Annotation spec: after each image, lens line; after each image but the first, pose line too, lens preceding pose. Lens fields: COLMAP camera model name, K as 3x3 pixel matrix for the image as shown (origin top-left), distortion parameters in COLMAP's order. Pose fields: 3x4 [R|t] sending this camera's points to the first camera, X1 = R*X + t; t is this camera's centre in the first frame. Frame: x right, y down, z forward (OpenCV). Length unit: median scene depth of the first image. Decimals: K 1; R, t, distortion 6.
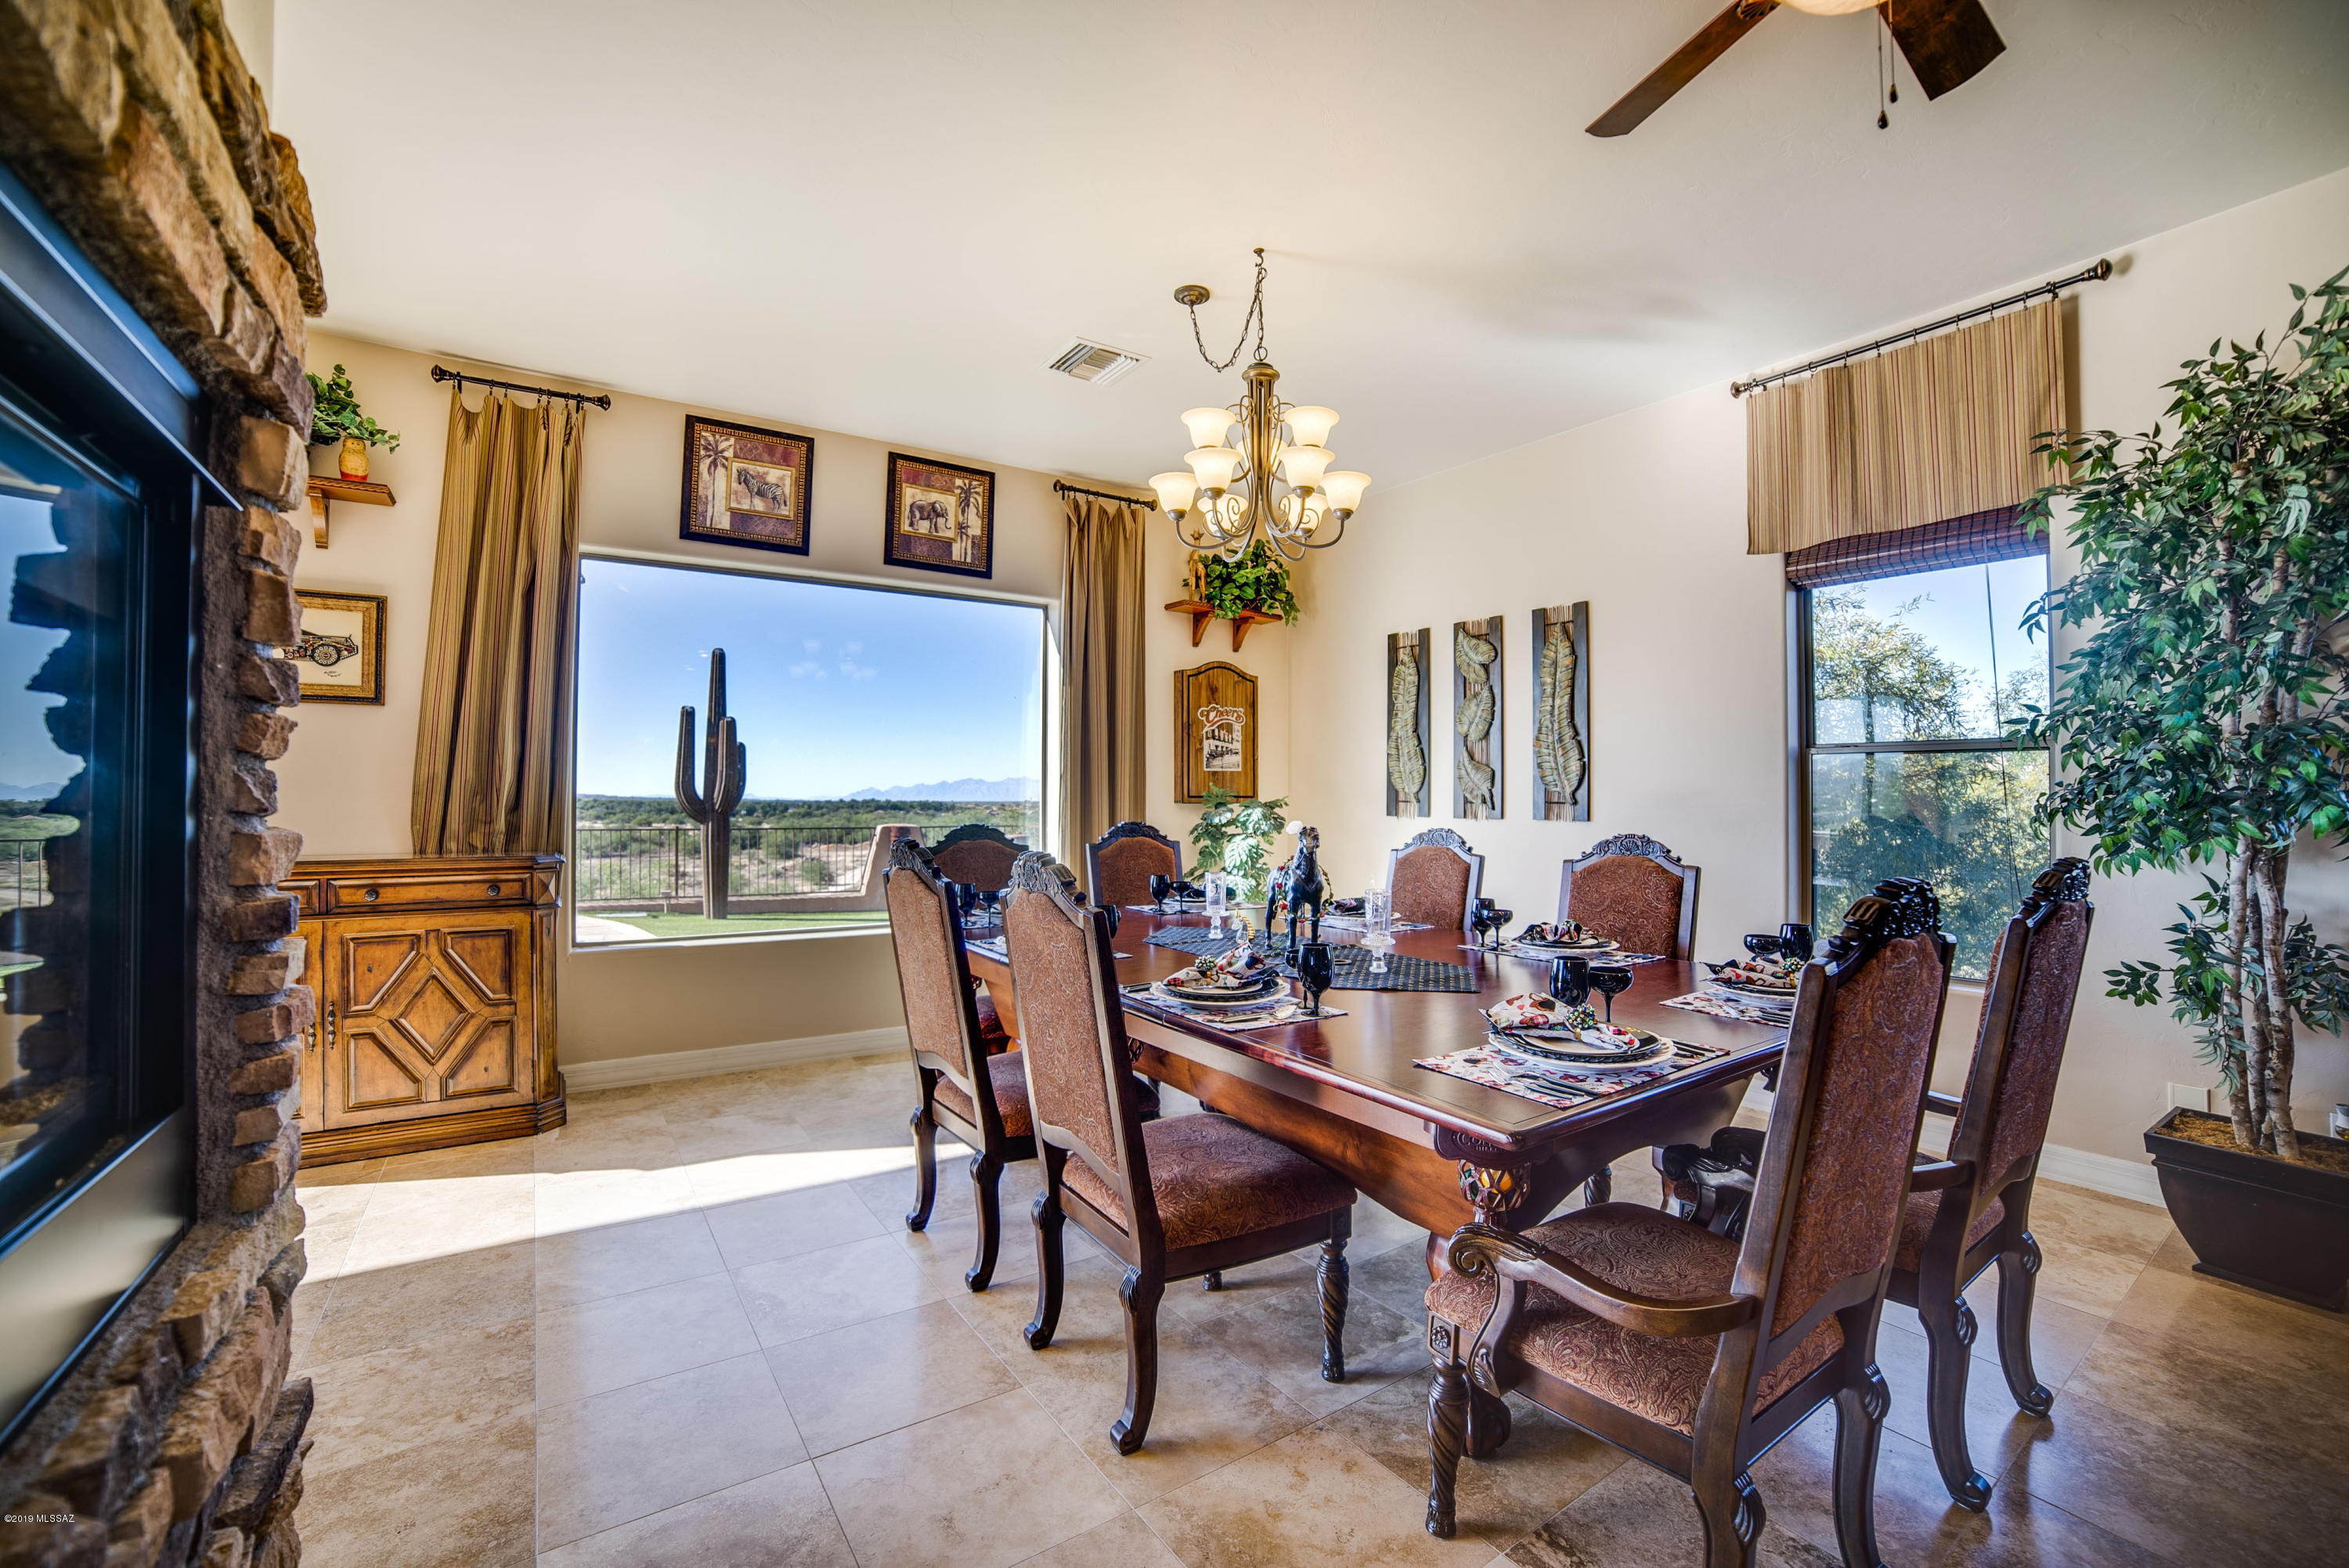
lens RADIAL K [[975.8, 0, 1184.4], [0, 975.8, 780.9], [0, 0, 1]] dist [-0.107942, 0.037956]
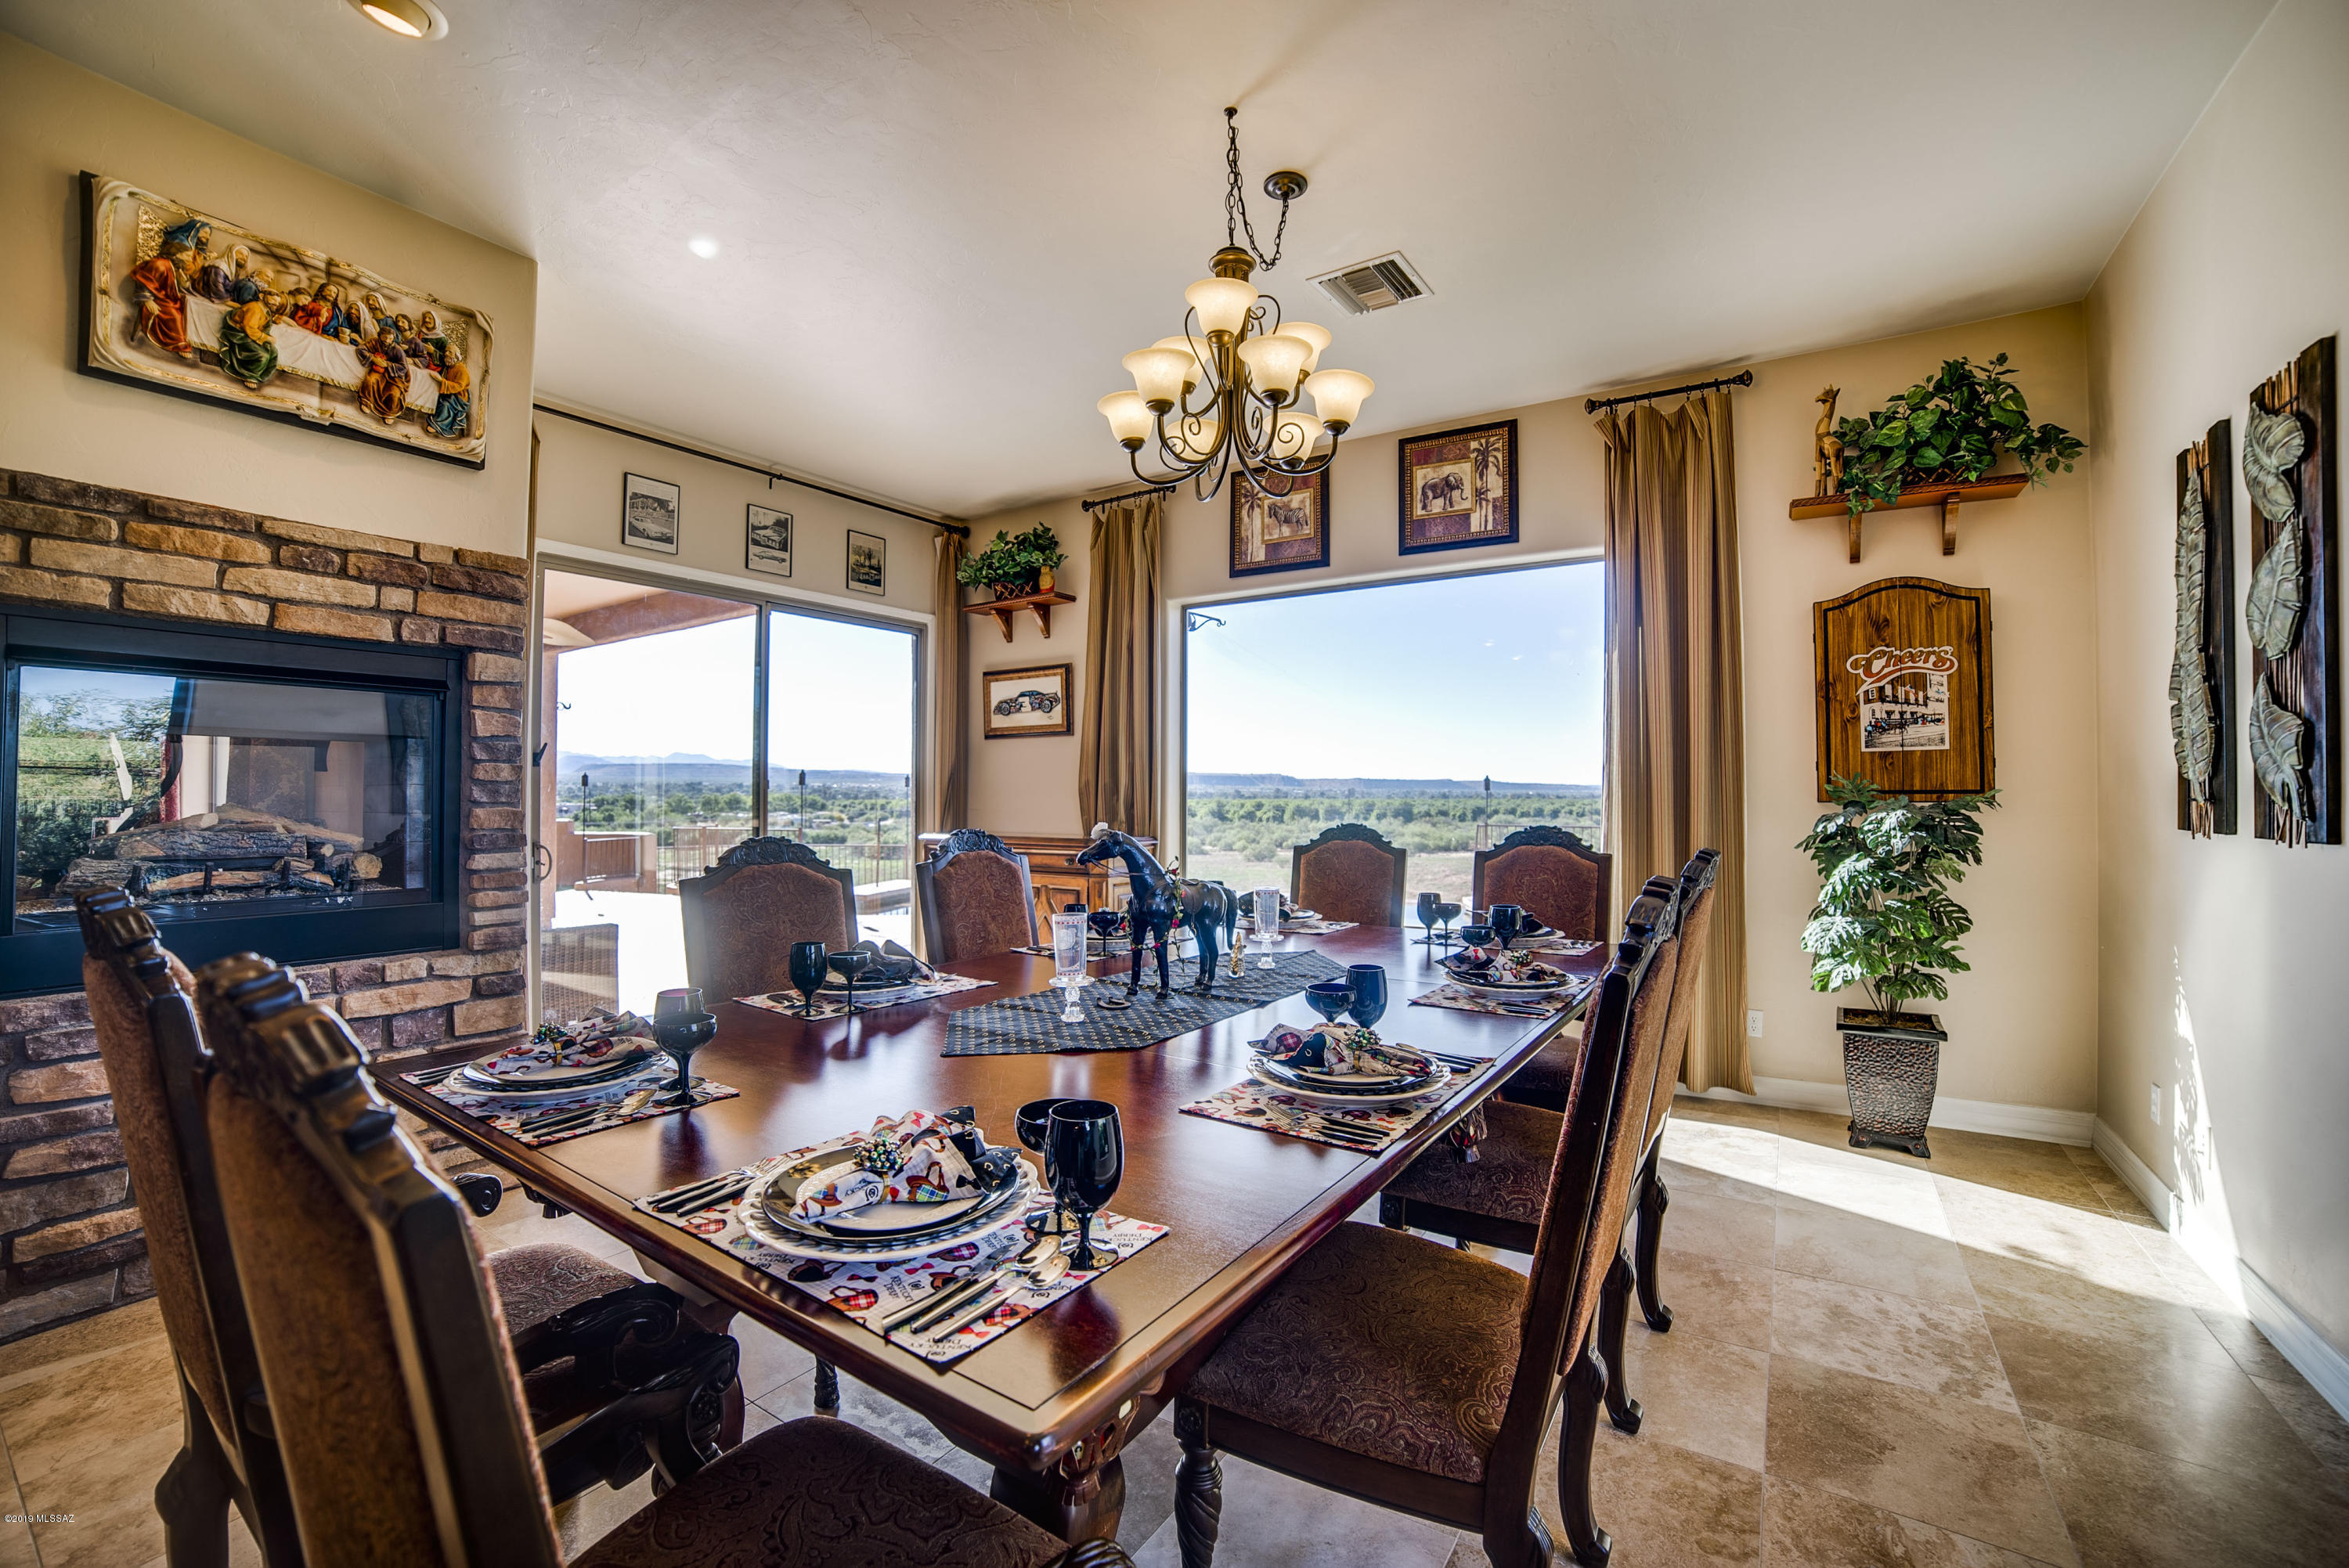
lens RADIAL K [[975.8, 0, 1184.4], [0, 975.8, 780.9], [0, 0, 1]] dist [-0.107942, 0.037956]
pose [[0.380933, -0.016419, -0.924457, 0.486286], [0.017319, 0.999794, -0.010620, 0.008880], [0.924441, -0.011966, 0.381138, 0.406470]]
